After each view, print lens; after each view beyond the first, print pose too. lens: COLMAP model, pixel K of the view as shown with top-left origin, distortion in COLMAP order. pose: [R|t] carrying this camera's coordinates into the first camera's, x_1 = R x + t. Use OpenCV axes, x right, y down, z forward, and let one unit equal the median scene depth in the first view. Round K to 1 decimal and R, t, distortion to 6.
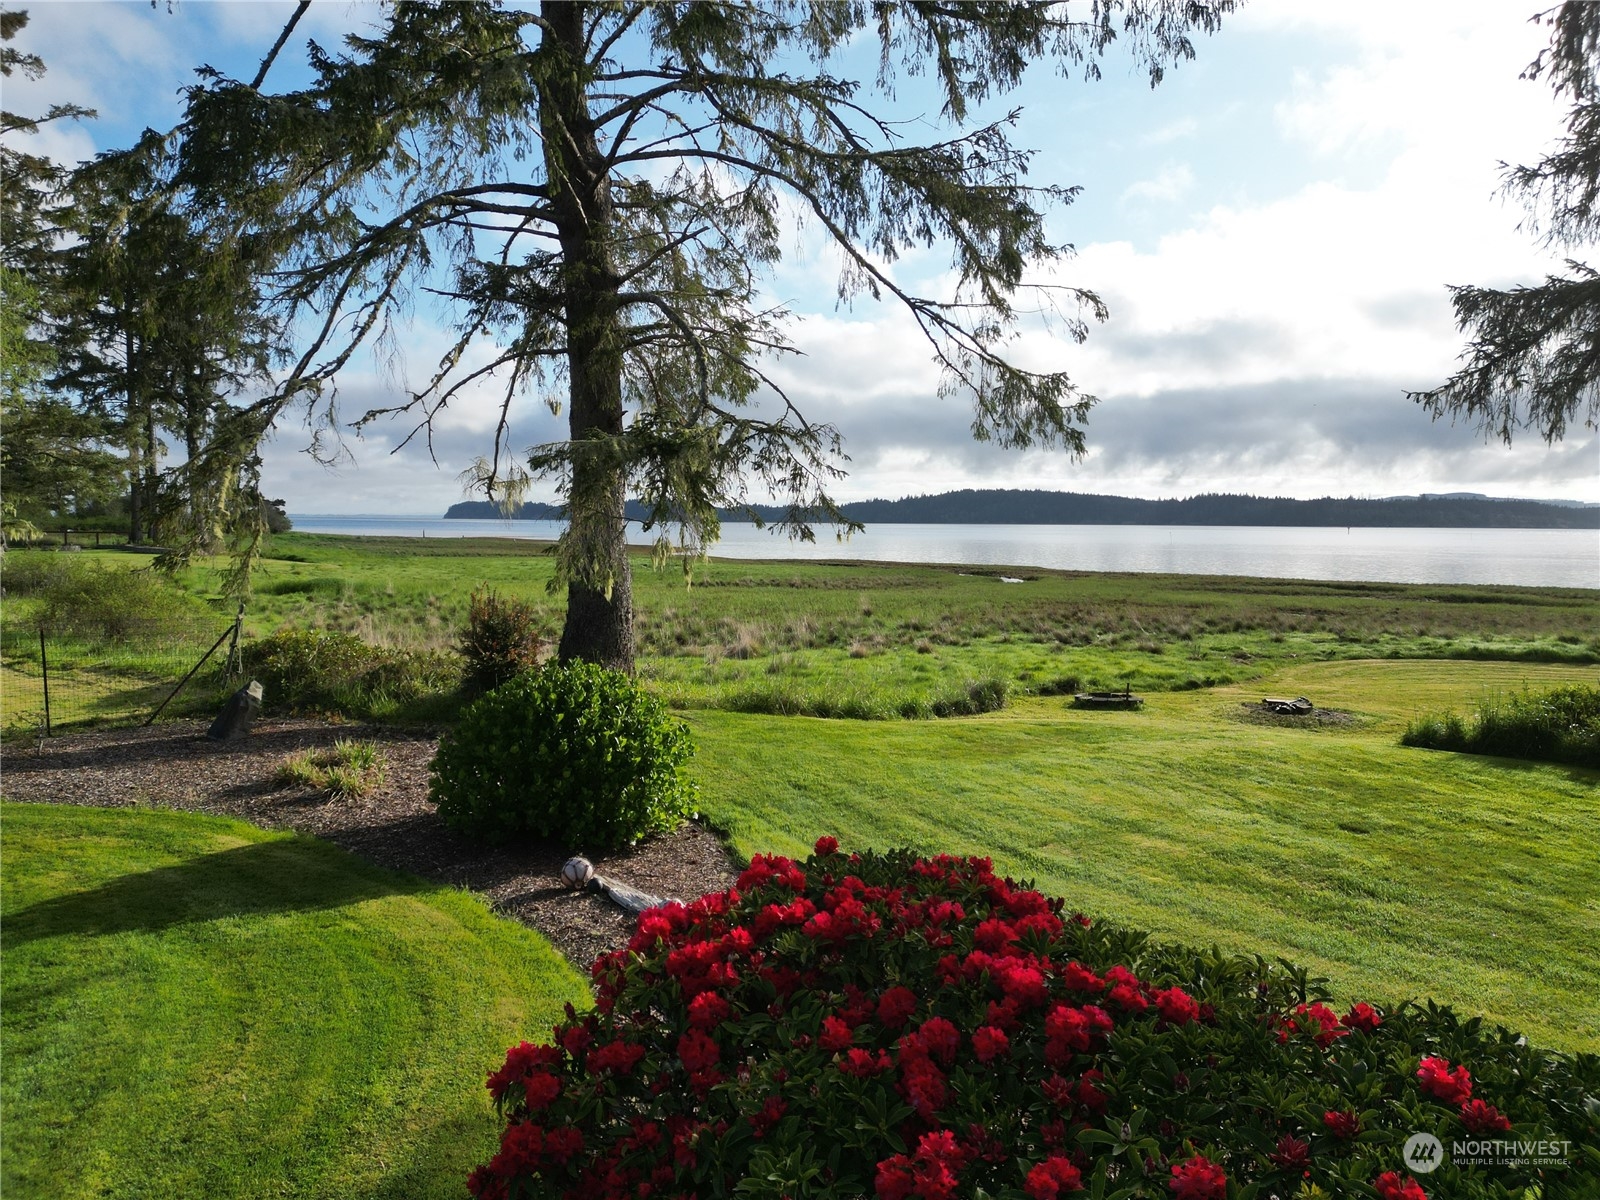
lens RADIAL K [[1104.5, 0, 795.0], [0, 1104.5, 603.4], [0, 0, 1]] dist [0.063894, -0.051185]
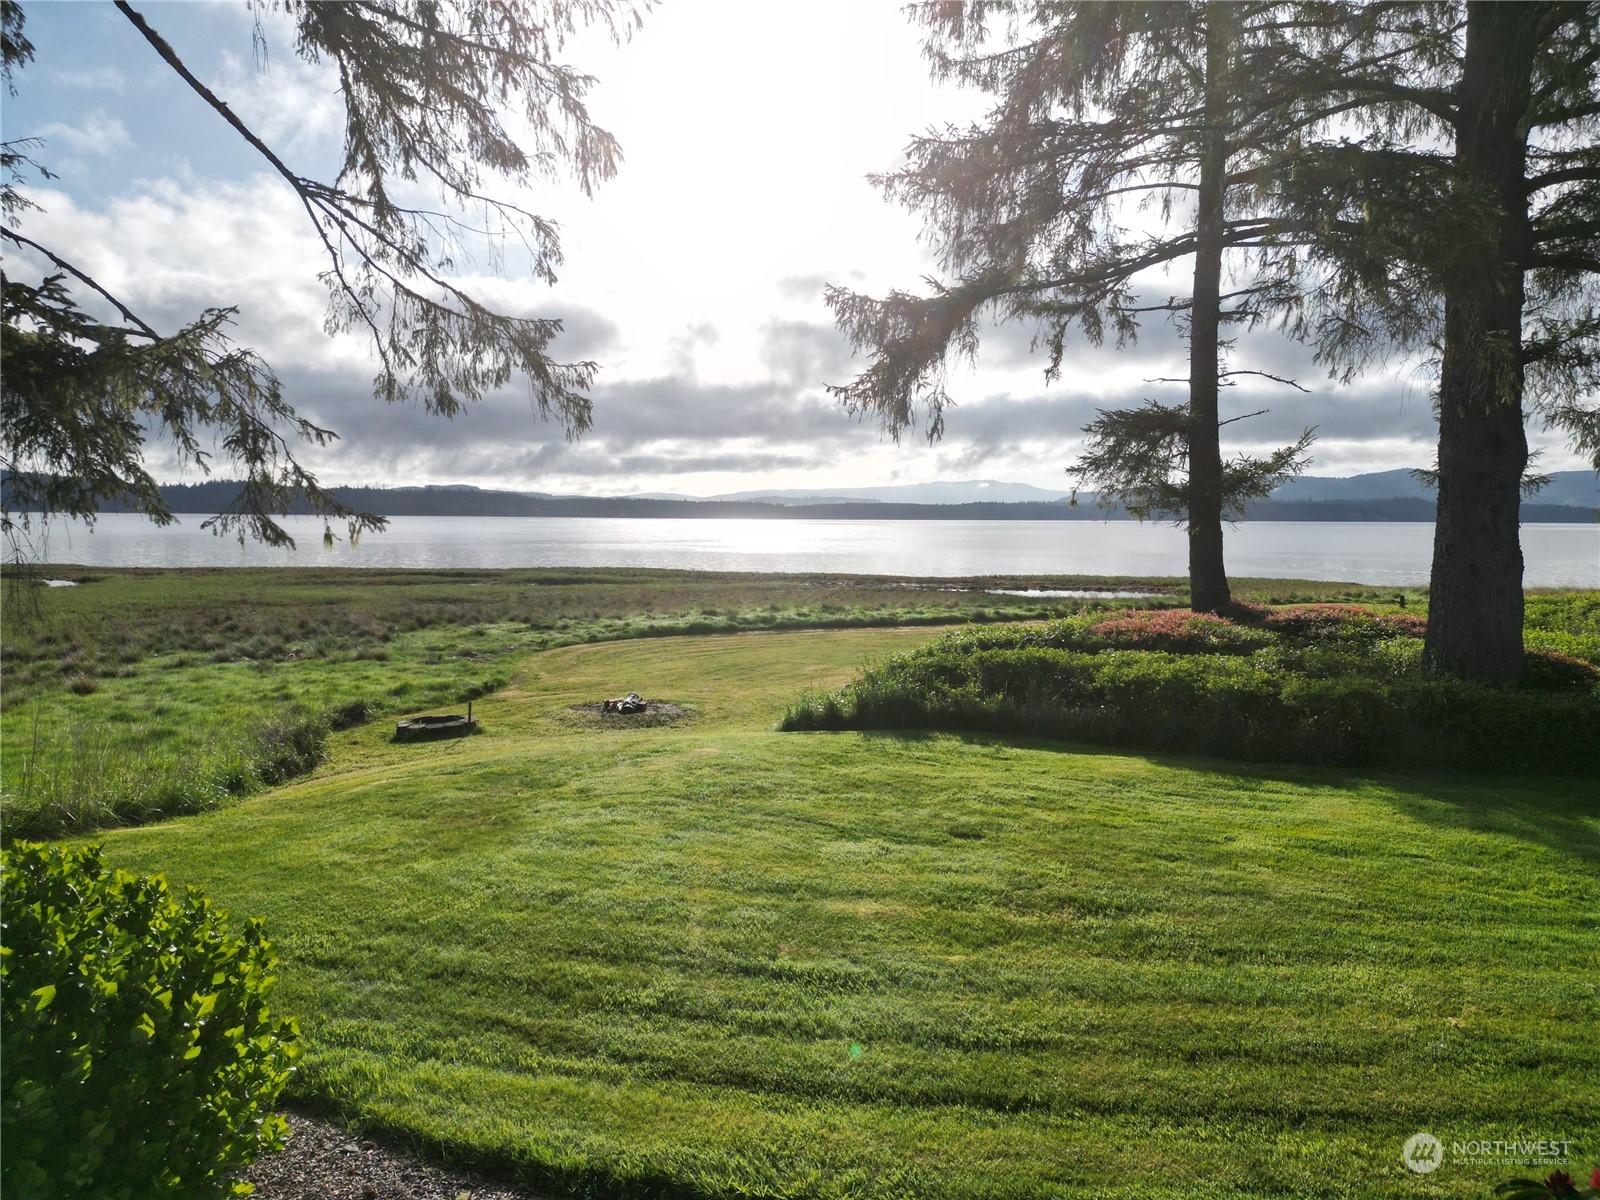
lens RADIAL K [[1104.5, 0, 801.2], [0, 1104.5, 595.9], [0, 0, 1]] dist [0.063894, -0.051185]
pose [[0.673283, -0.057026, 0.737183, -0.195315], [0.054289, 0.998143, 0.027630, -0.024734], [-0.737389, 0.021418, 0.675128, 0.311666]]
